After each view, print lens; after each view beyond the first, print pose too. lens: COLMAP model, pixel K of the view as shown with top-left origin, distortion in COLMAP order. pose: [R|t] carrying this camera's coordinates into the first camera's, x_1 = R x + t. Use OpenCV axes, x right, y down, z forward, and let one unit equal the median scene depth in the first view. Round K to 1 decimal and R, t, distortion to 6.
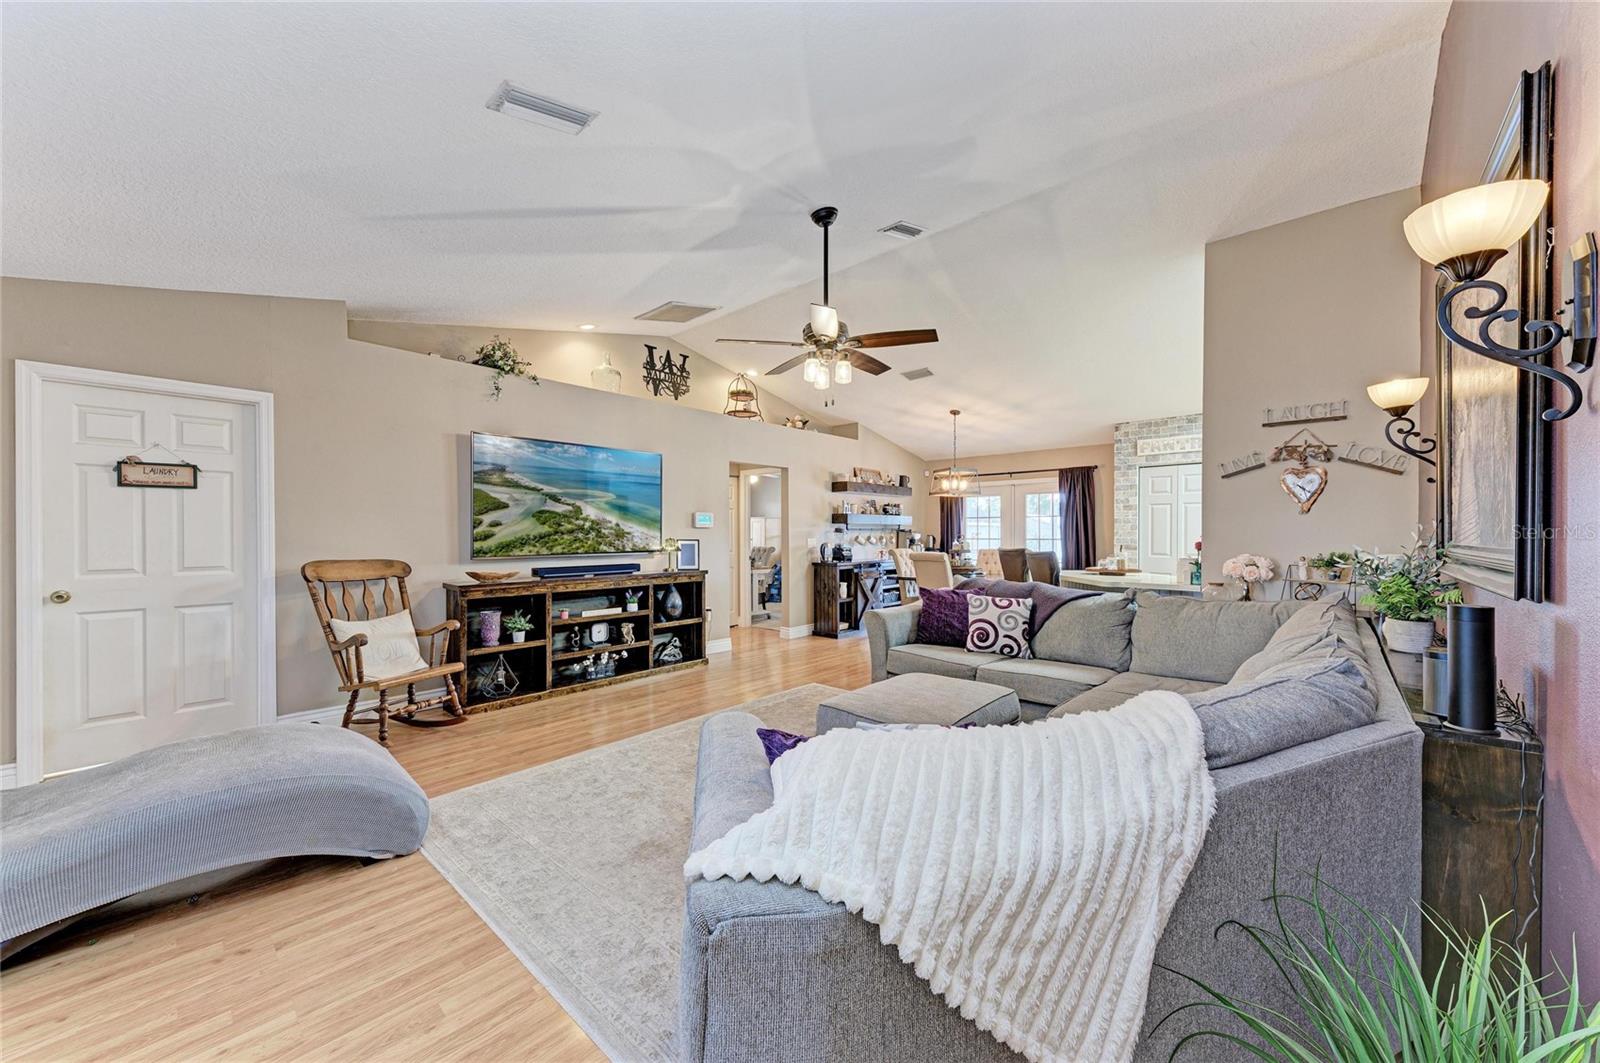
lens RADIAL K [[571.9, 0, 795.6], [0, 571.9, 536.6], [0, 0, 1]] dist [0.013877, -0.003575]
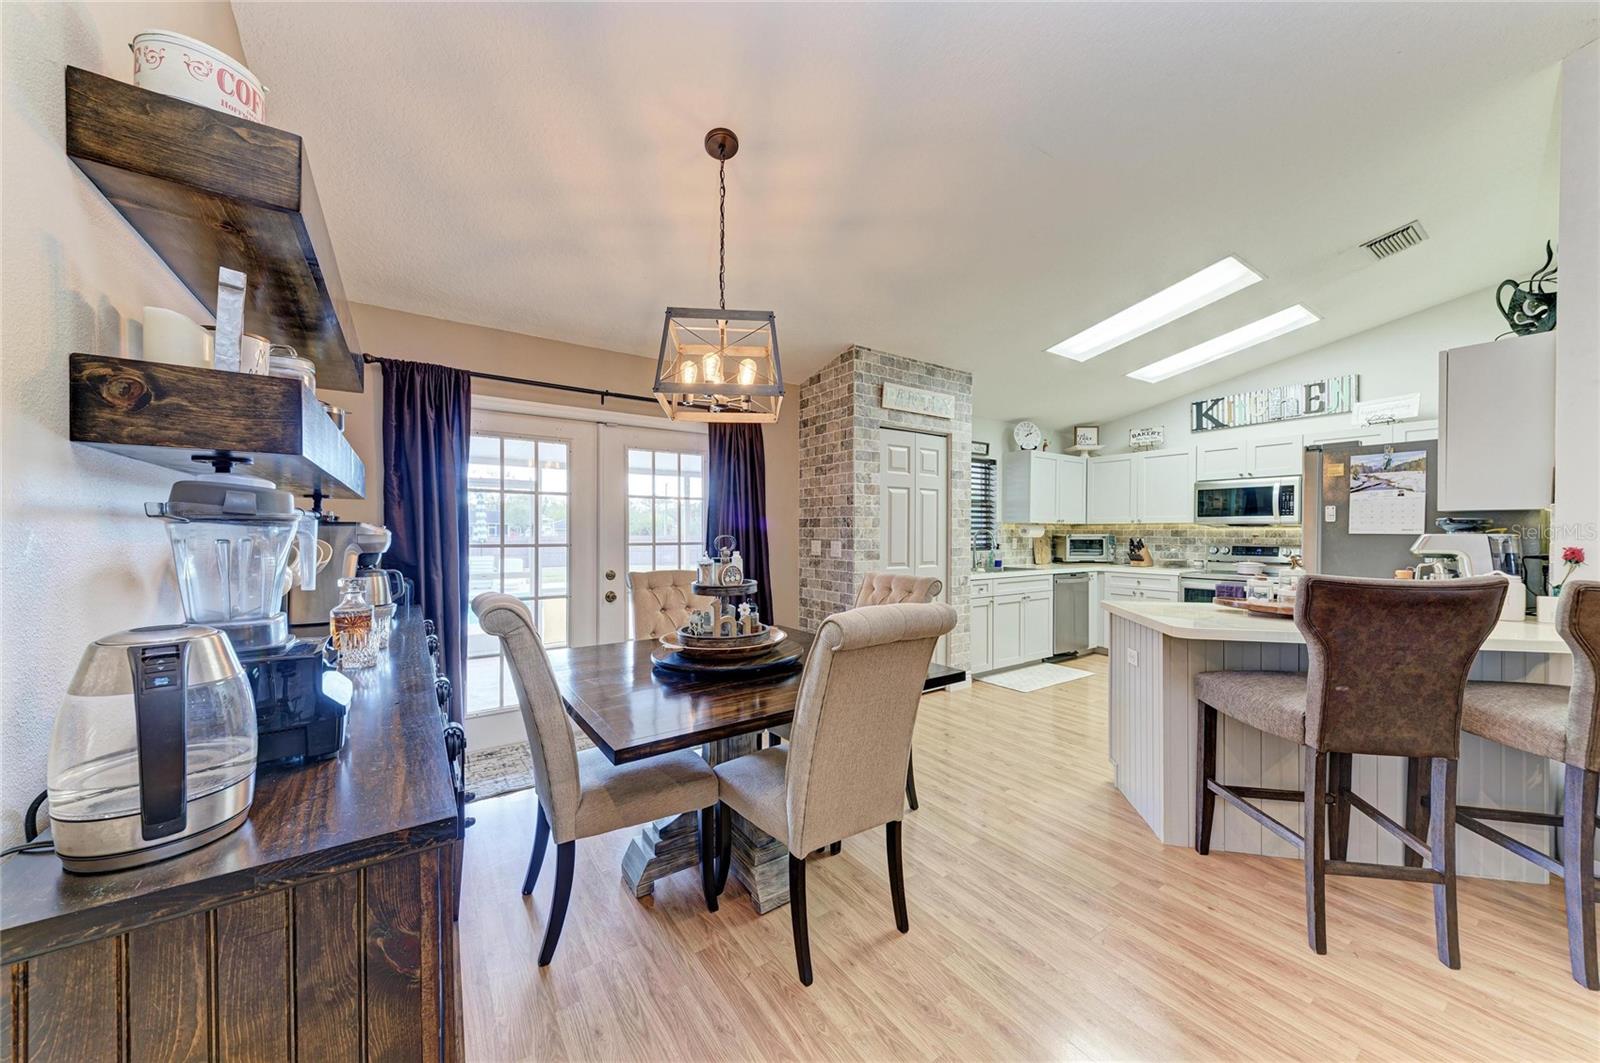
lens RADIAL K [[571.9, 0, 794.5], [0, 571.9, 539.8], [0, 0, 1]] dist [0.013877, -0.003575]
pose [[0.212846, -0.011817, 0.977014, -0.032109], [0.003644, 0.999930, 0.011301, -0.005388], [-0.977079, 0.001155, 0.212874, 1.045933]]
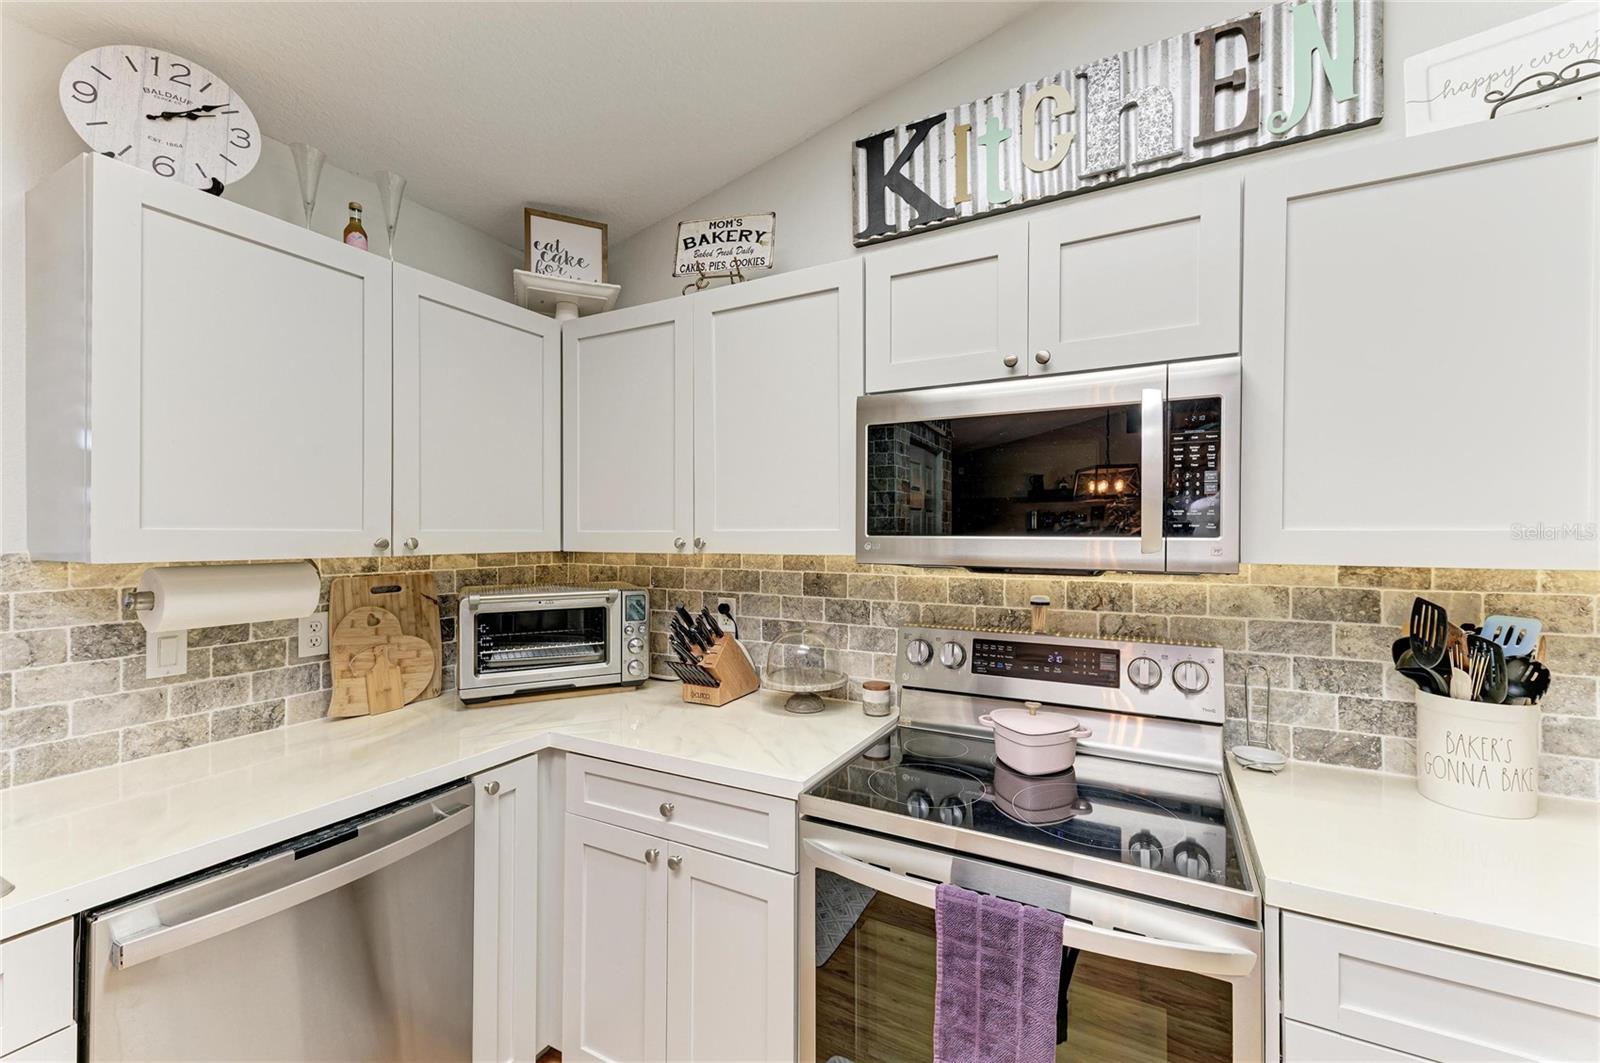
lens RADIAL K [[654.2, 0, 804.9], [0, 654.2, 534.7], [0, 0, 1]] dist [0.017479, -0.001932]
pose [[-0.253273, -0.000746, 0.967395, 0.727238], [0.005727, 0.999981, 0.002270, -0.028762], [-0.967378, 0.006115, -0.253264, 0.715720]]
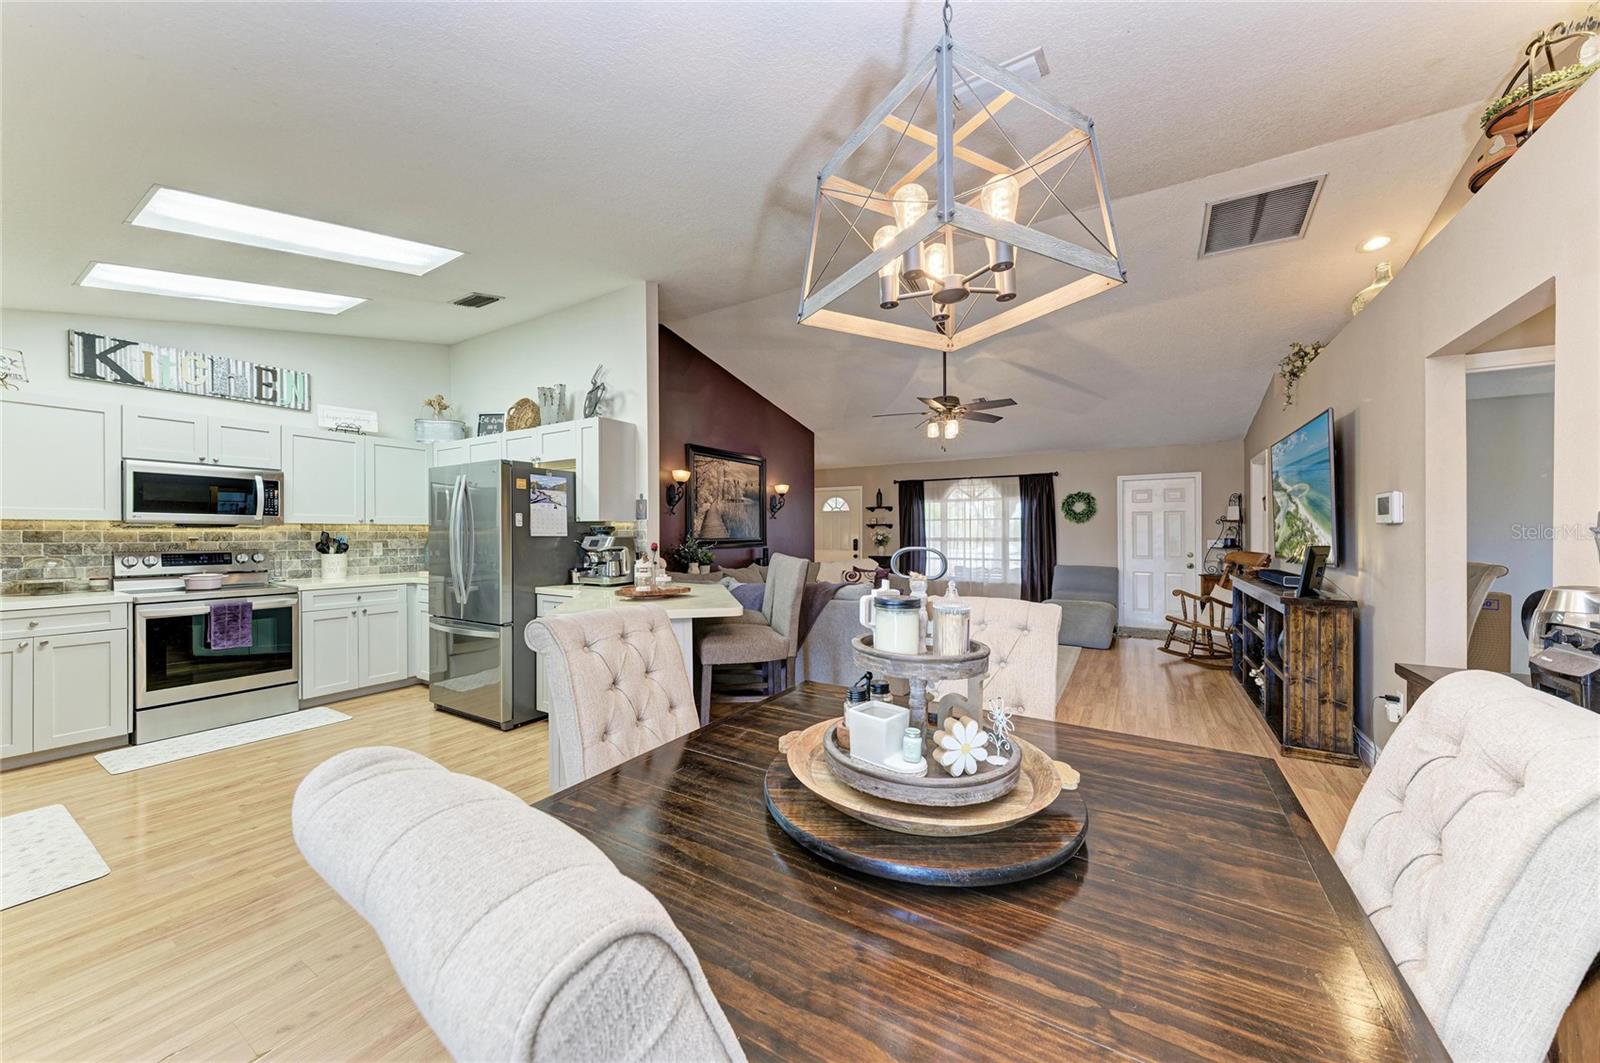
lens RADIAL K [[571.9, 0, 808.1], [0, 571.9, 537.6], [0, 0, 1]] dist [0.013877, -0.003575]
pose [[-0.978919, 0.001595, -0.204244, 0.404593], [-0.000777, 0.999933, 0.011529, -0.009494], [0.204249, 0.011445, -0.978852, 1.356947]]
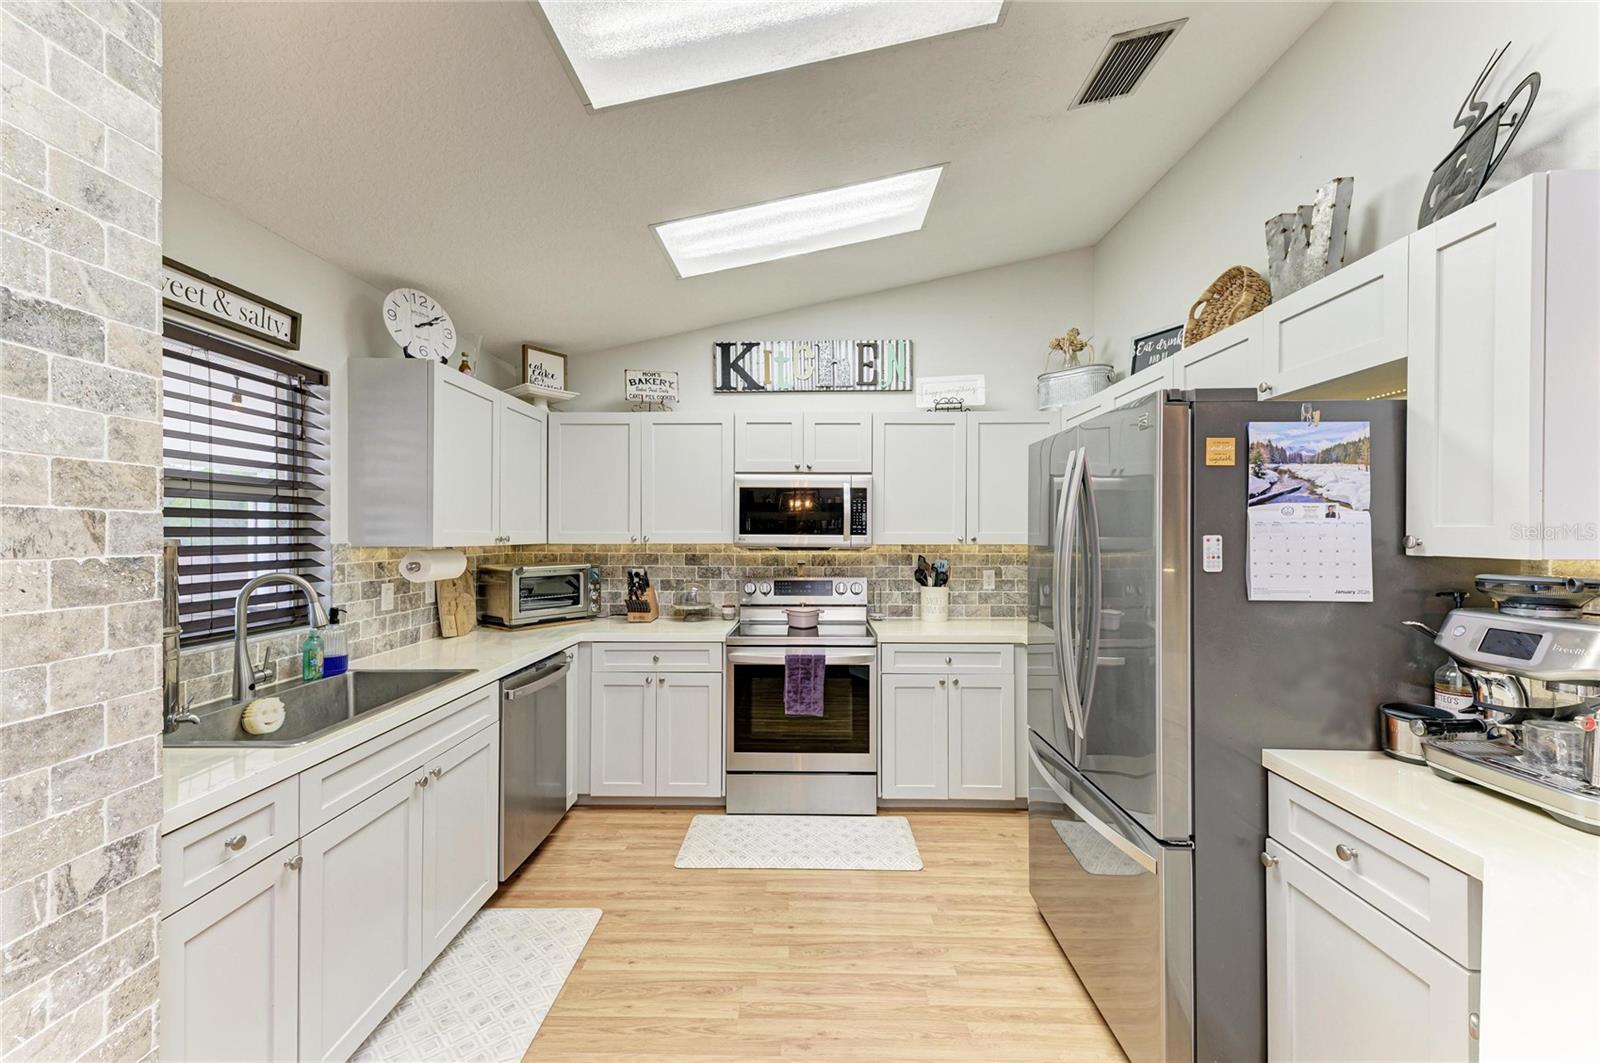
lens RADIAL K [[628.1, 0, 799.8], [0, 628.1, 532.2], [0, 0, 1]] dist [0.019876, -0.004009]
pose [[-0.667266, 0.000974, 0.744819, 0.509287], [0.003007, 0.999995, 0.001386, -0.030406], [-0.744813, 0.003165, -0.667266, 0.963769]]
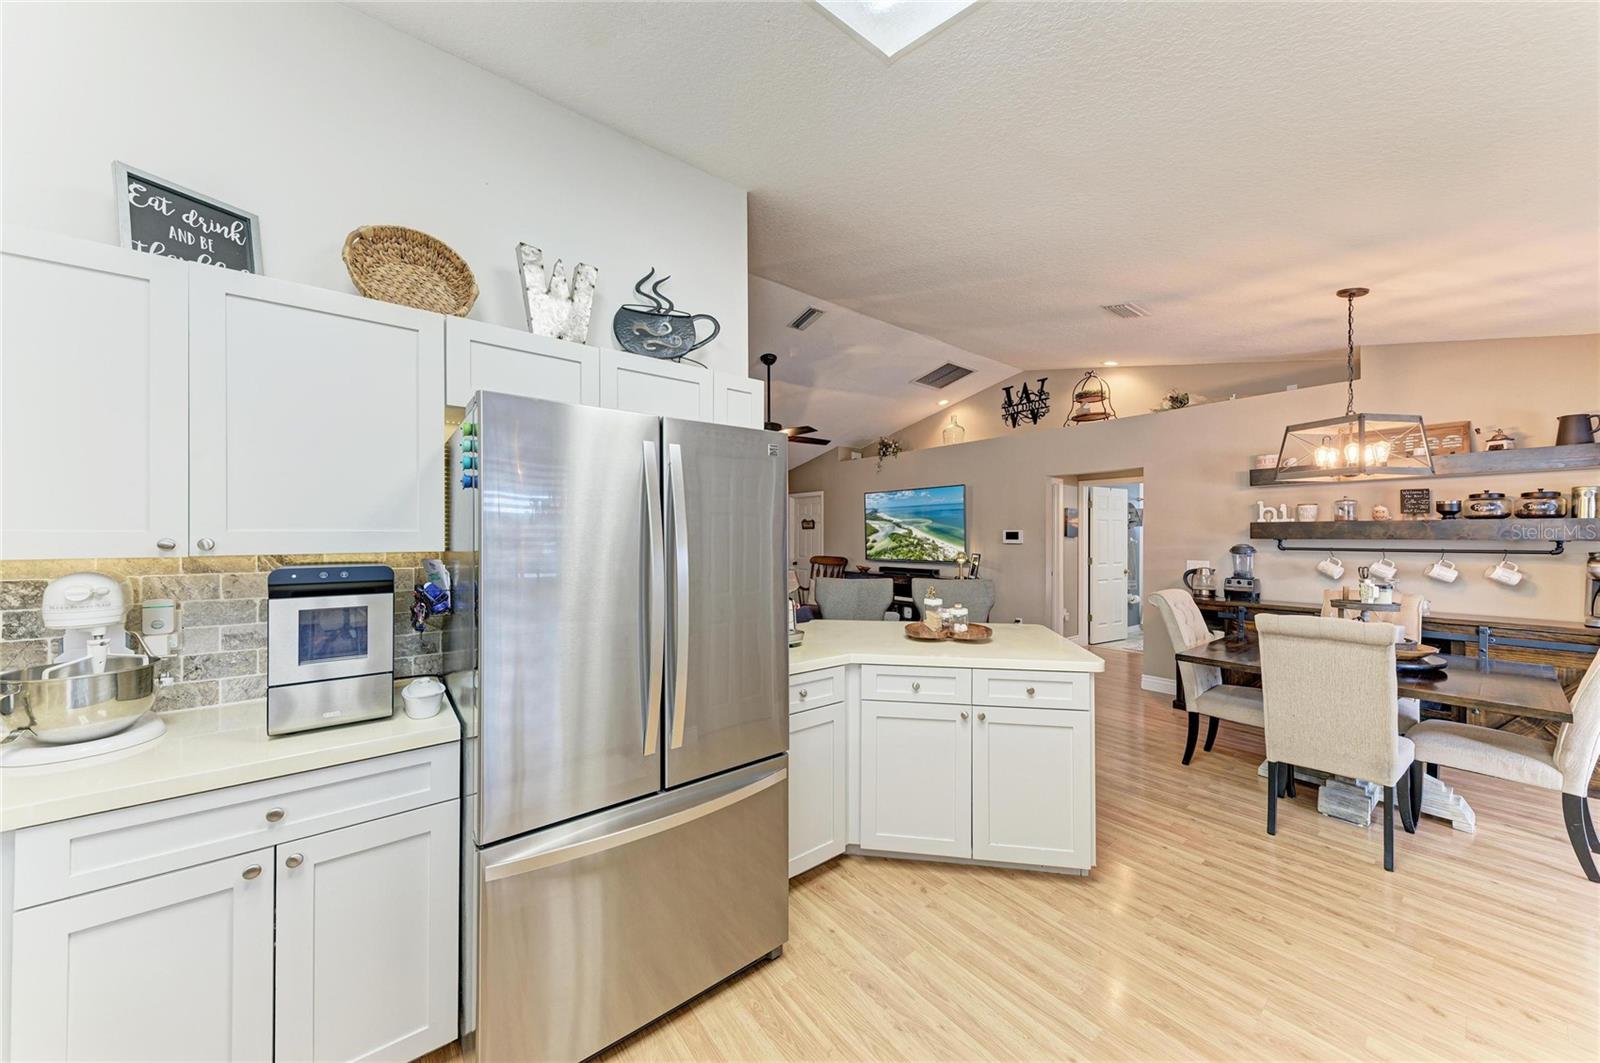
lens RADIAL K [[546.8, 0, 802.7], [0, 546.8, 530.7], [0, 0, 1]] dist [0.008094, -0.000769]
pose [[-0.155940, -0.010431, -0.987711, 0.892666], [-0.008551, 0.999921, -0.009210, -0.026835], [0.987730, 0.007010, -0.156017, 0.750209]]
